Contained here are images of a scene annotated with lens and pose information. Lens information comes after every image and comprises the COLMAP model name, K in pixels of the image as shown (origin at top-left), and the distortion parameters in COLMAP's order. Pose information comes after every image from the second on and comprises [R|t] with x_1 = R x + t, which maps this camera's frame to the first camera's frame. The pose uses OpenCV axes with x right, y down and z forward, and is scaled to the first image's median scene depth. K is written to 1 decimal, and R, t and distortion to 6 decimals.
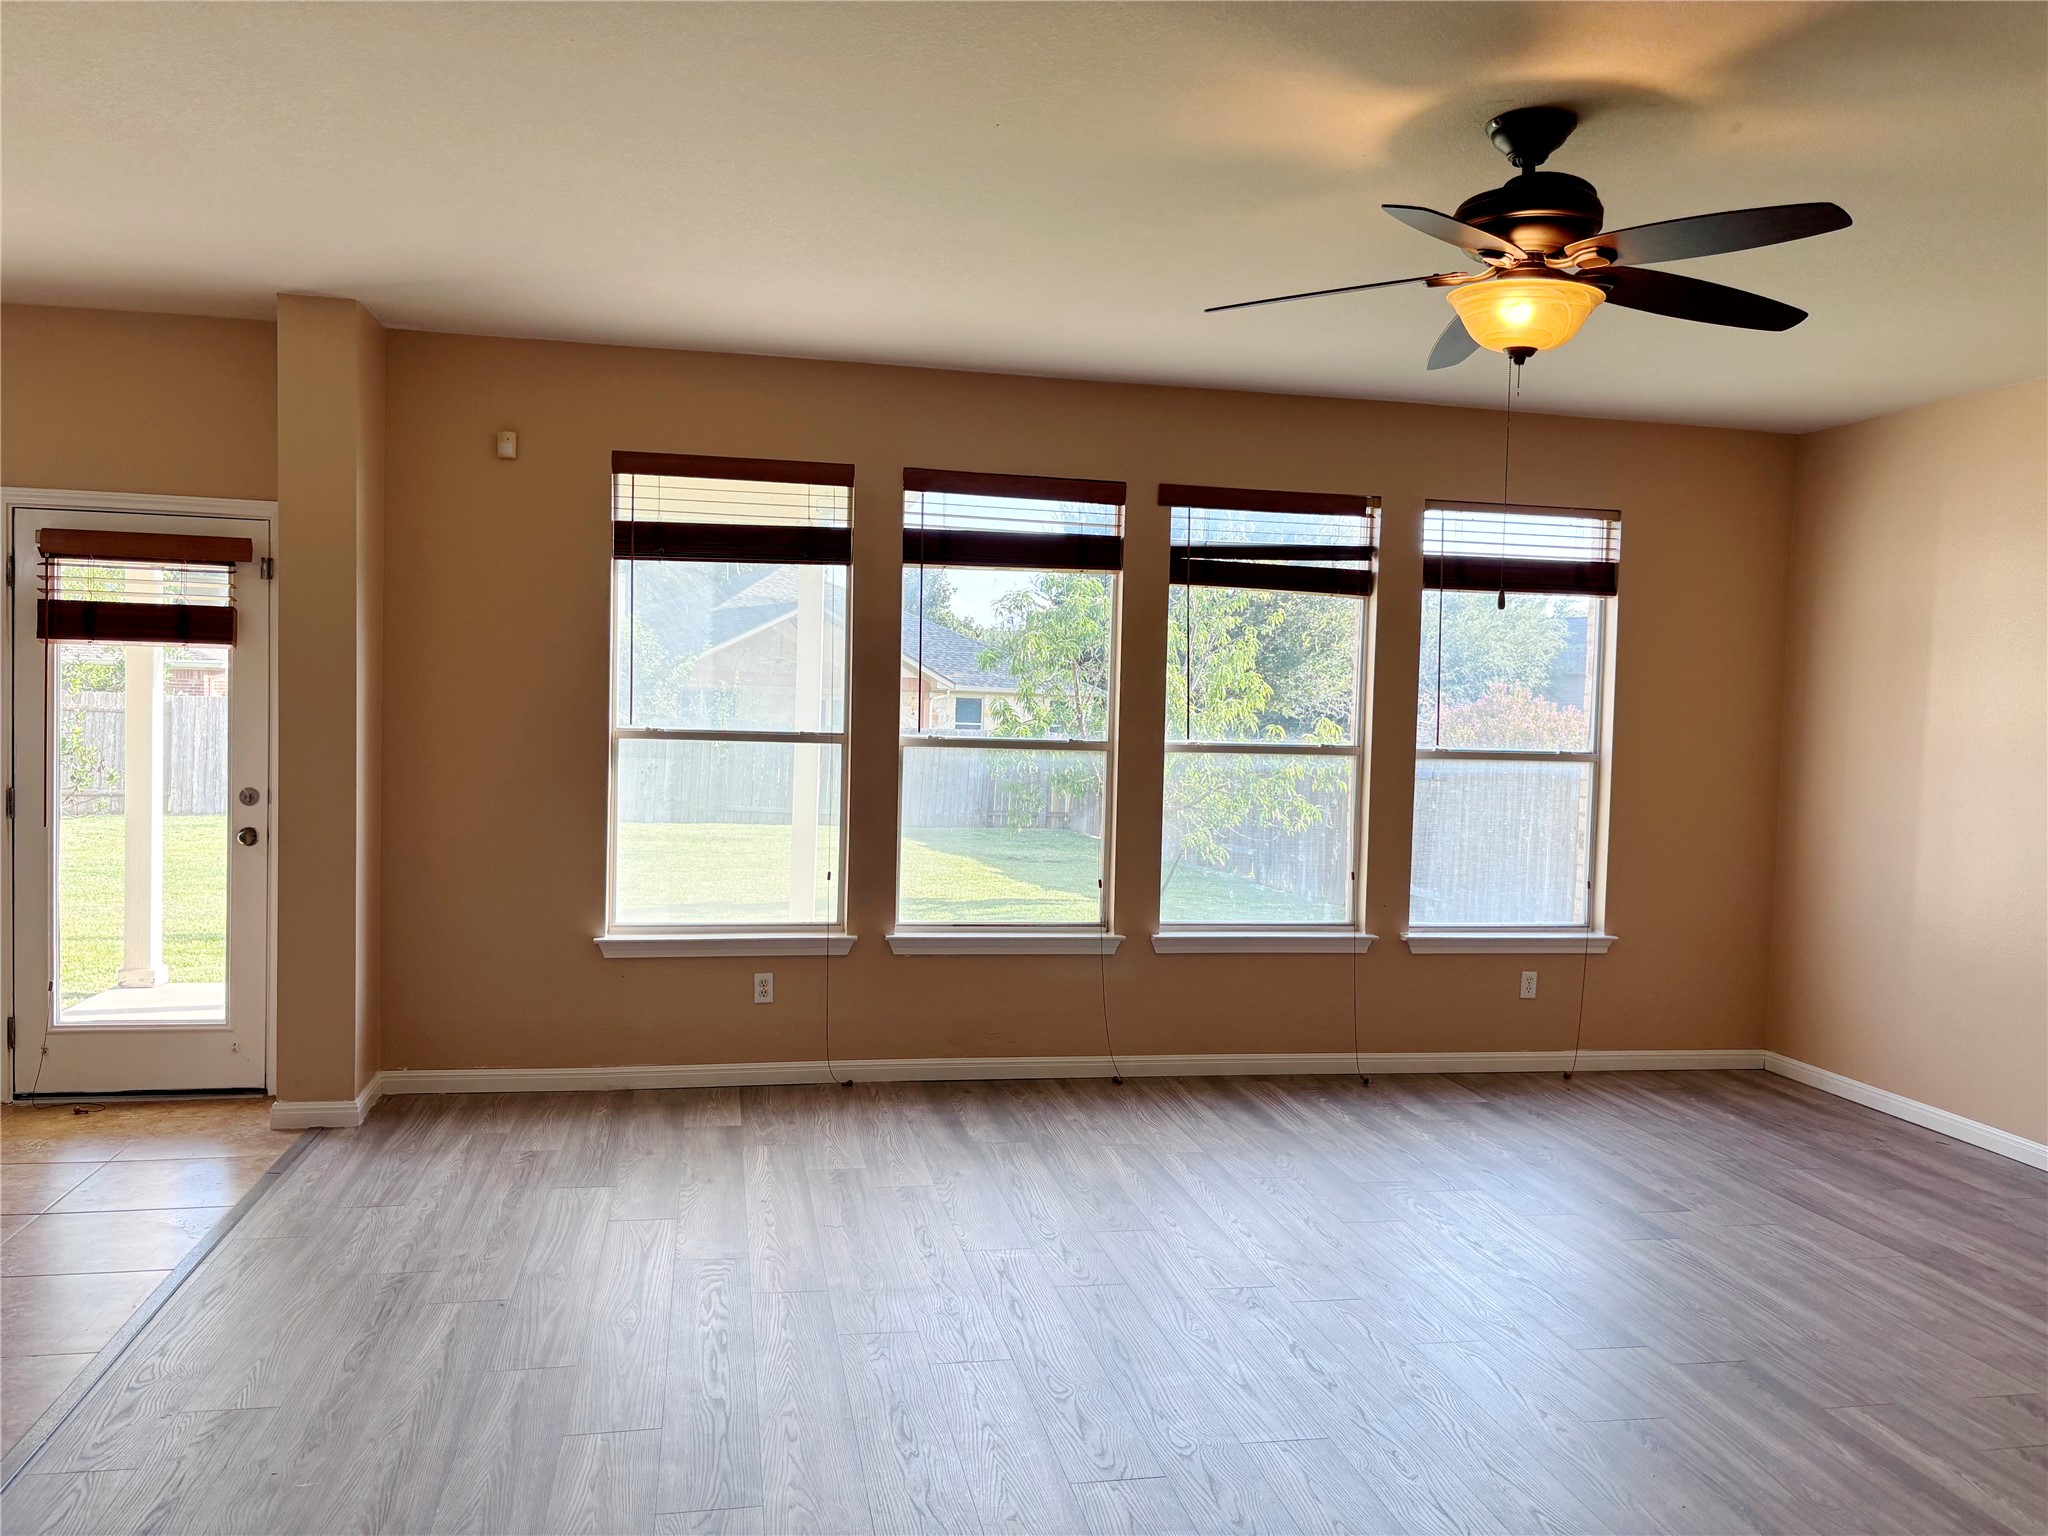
lens RADIAL K [[1537.8, 0, 1021.3], [0, 1537.8, 775.9], [0, 0, 1]] dist [0.069809, -0.102716]
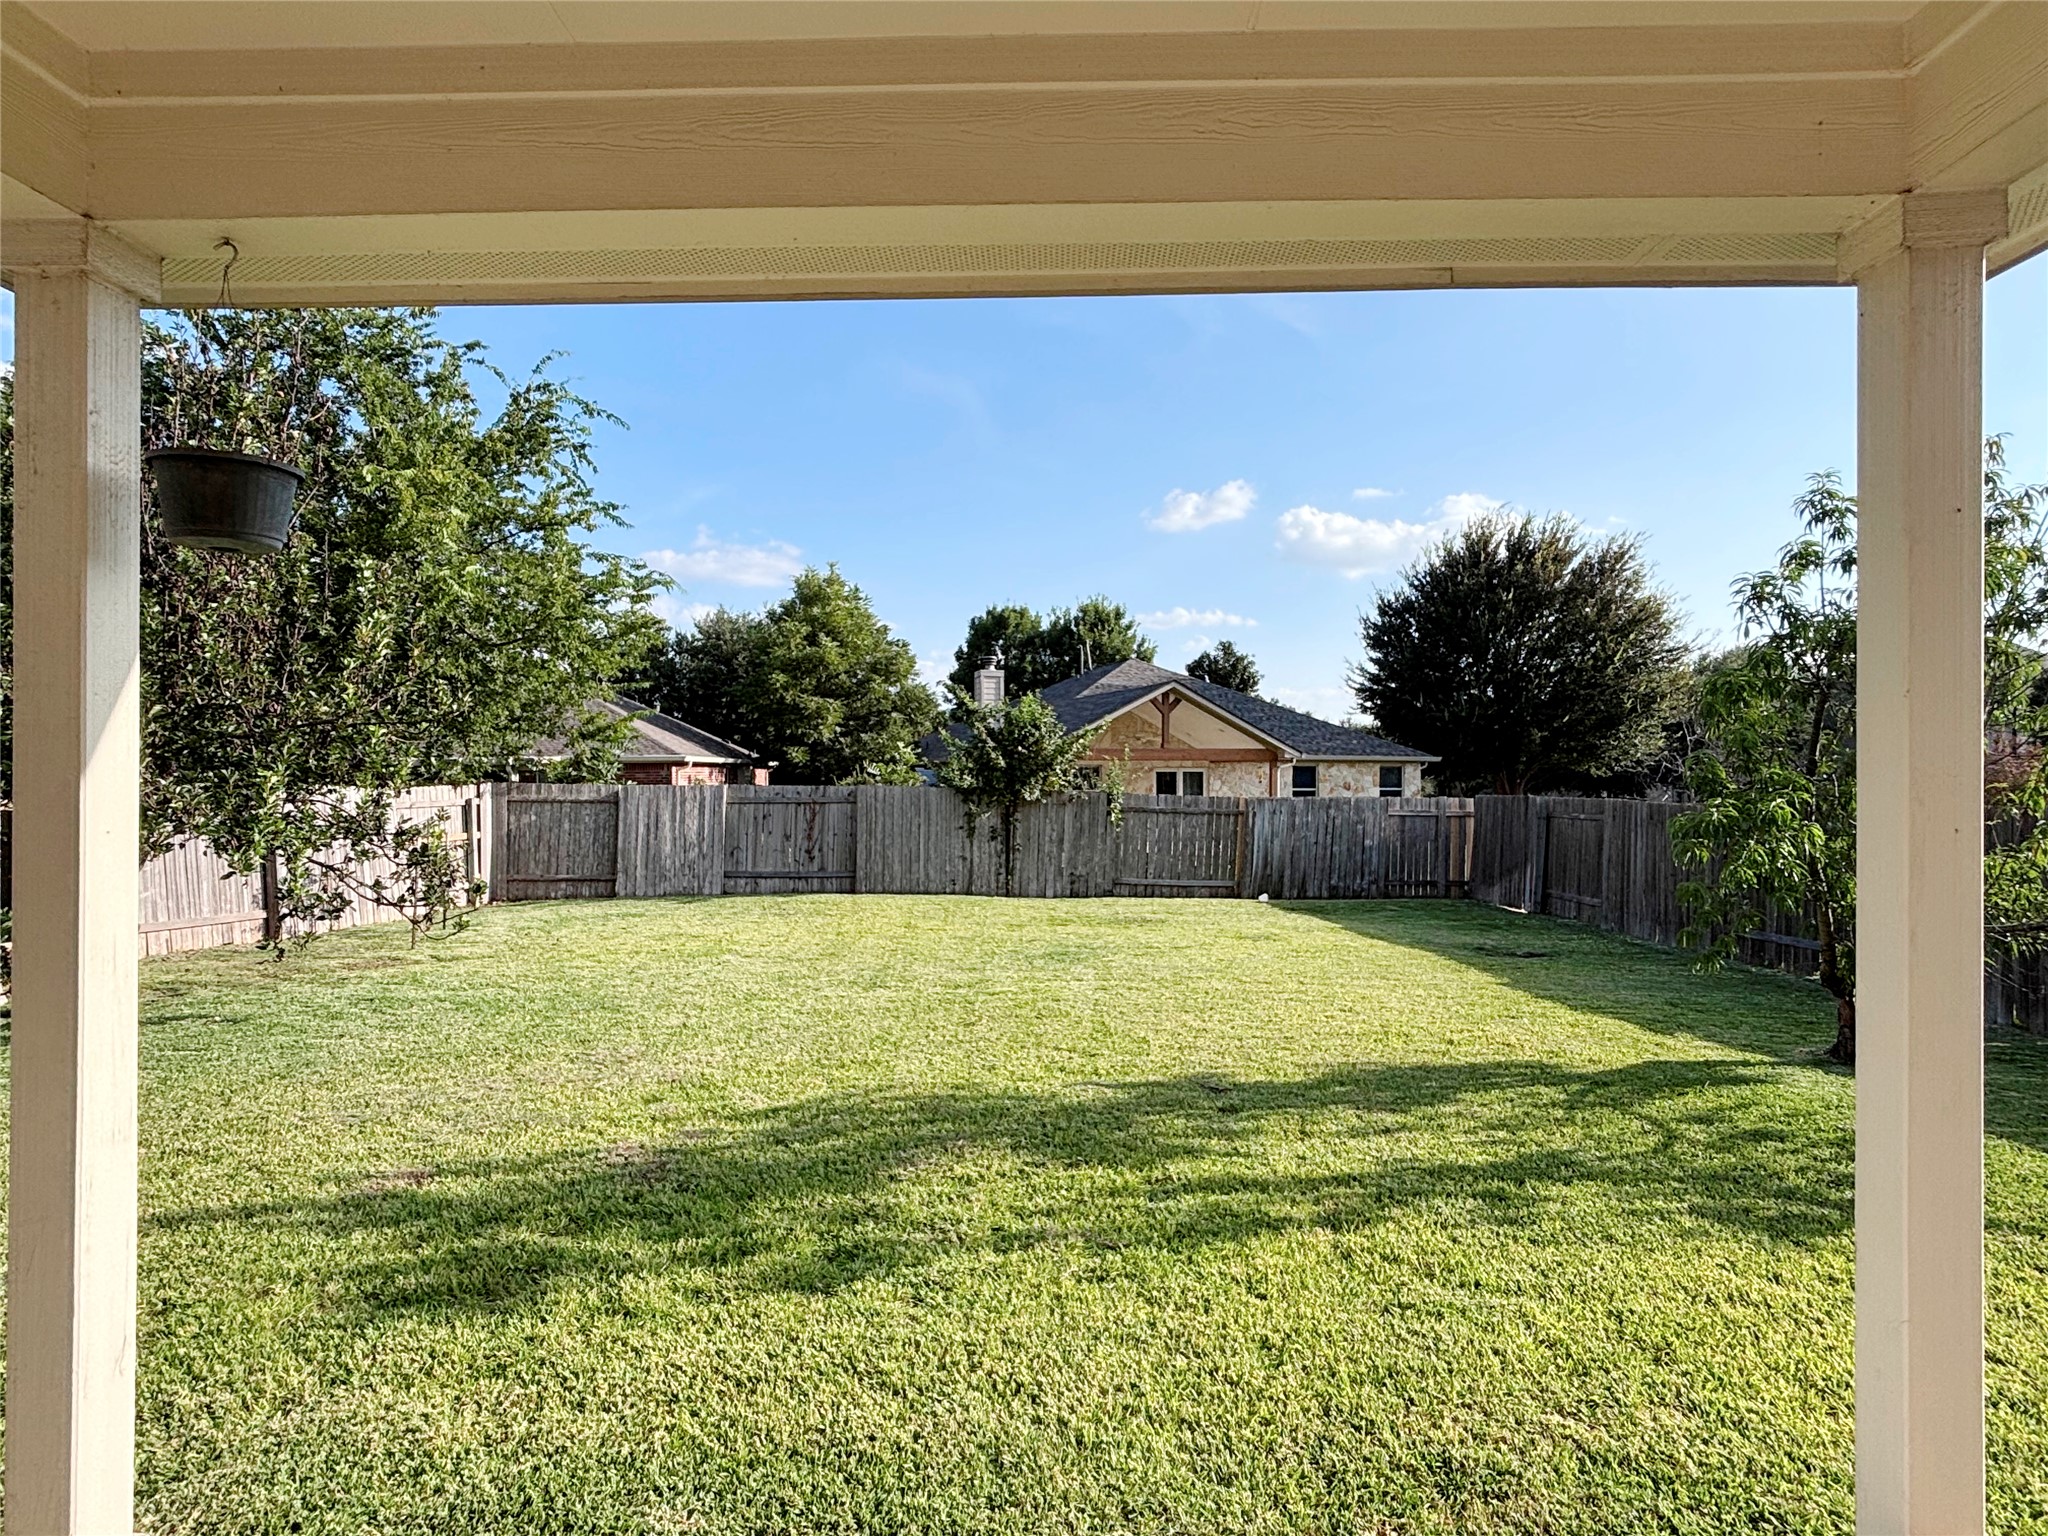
lens RADIAL K [[1164.2, 0, 1024.0], [0, 1164.2, 768.0], [0, 0, 1]] dist [-0.003749, -0.003539]
pose [[0.975567, -0.030161, -0.217624, -0.085614], [0.018735, 0.998345, -0.054376, -0.012961], [0.218903, 0.048970, 0.974517, 0.241752]]
